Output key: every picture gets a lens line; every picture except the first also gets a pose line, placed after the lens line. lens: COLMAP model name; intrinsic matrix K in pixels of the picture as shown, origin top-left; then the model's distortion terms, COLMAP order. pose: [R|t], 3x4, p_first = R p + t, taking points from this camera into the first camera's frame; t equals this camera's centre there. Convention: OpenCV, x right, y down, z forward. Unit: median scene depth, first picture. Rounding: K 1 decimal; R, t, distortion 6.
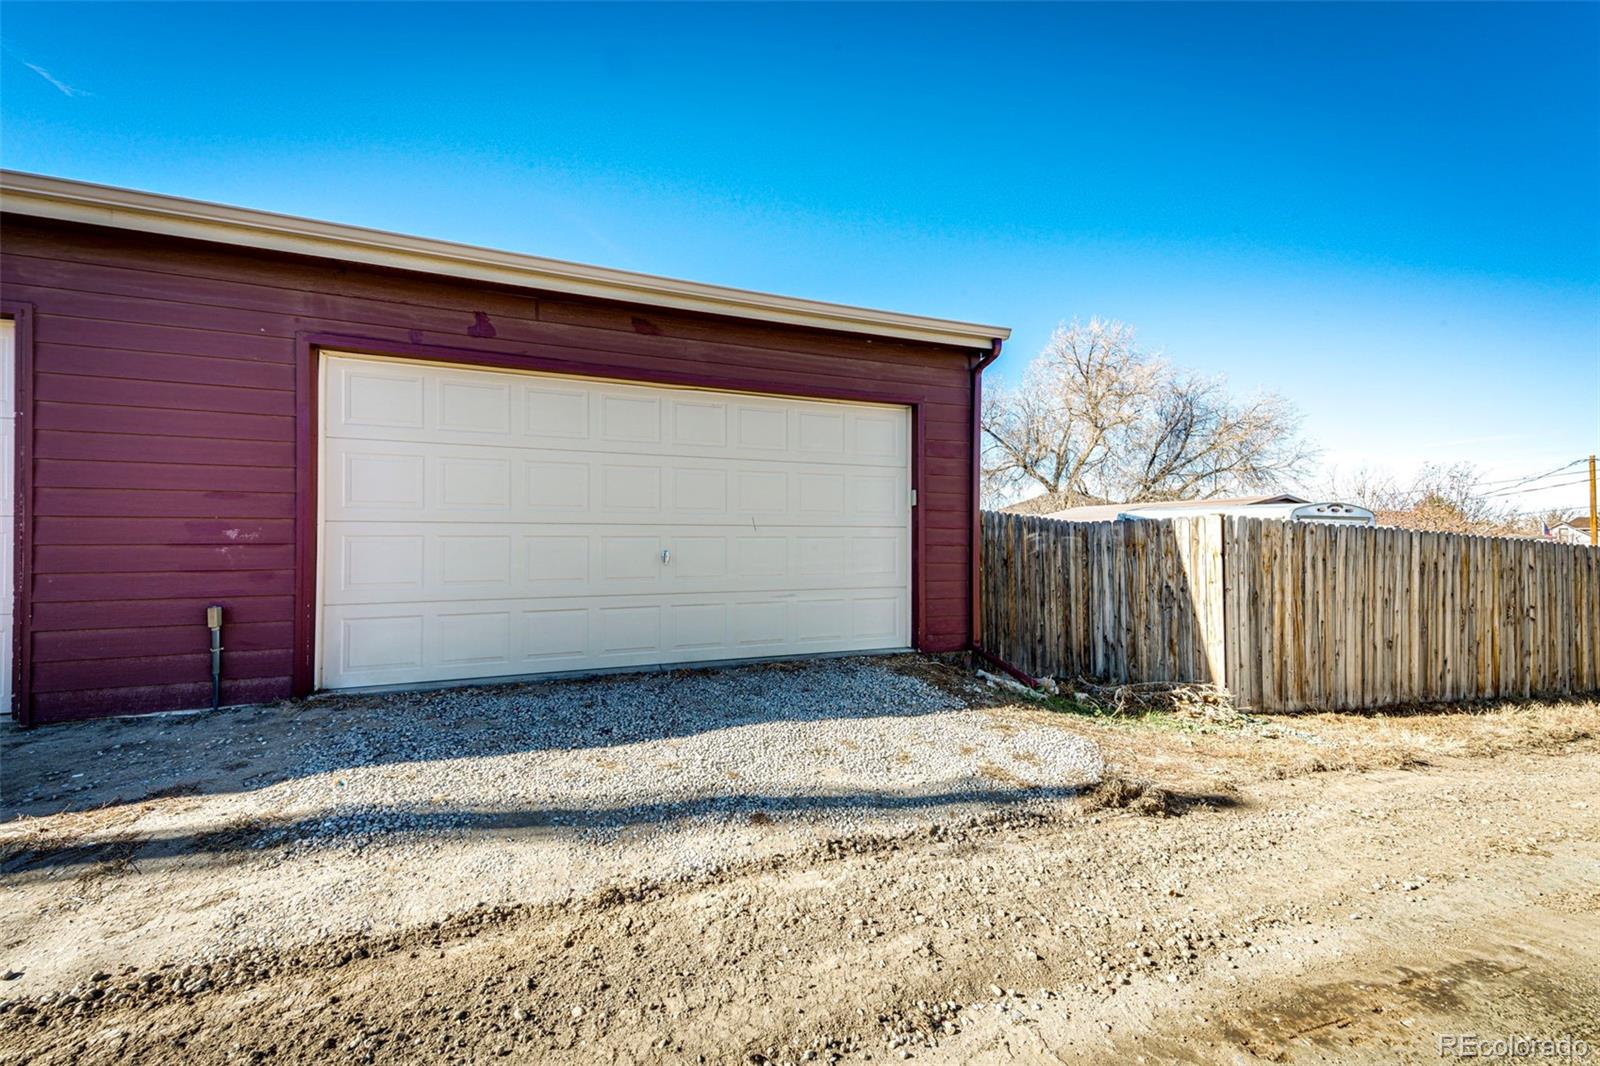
lens RADIAL K [[616.6, 0, 800.0], [0, 616.6, 533.0], [0, 0, 1]] dist [0.039506, 0.000023]
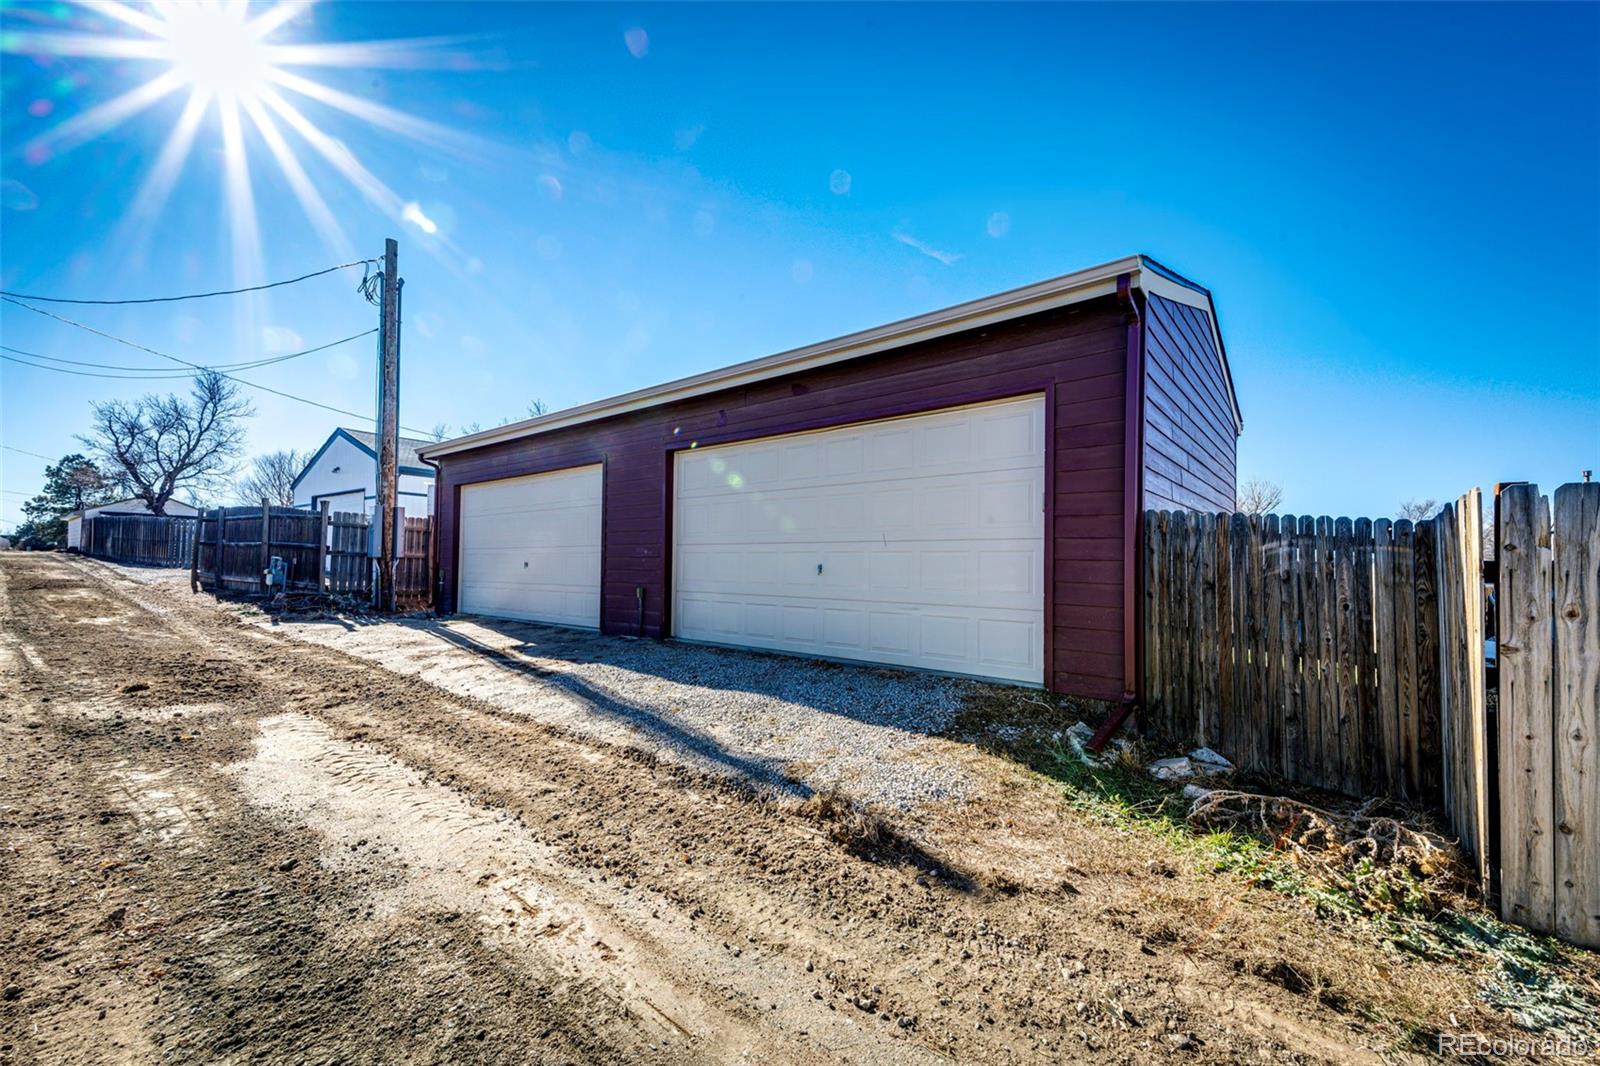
lens RADIAL K [[643.6, 0, 800.2], [0, 643.6, 562.6], [0, 0, 1]] dist [0.044056, -0.000017]
pose [[0.498033, -0.002934, -0.867153, 0.855335], [-0.008882, 0.999925, -0.008484, 0.037335], [0.867112, 0.011928, 0.497970, 0.315376]]
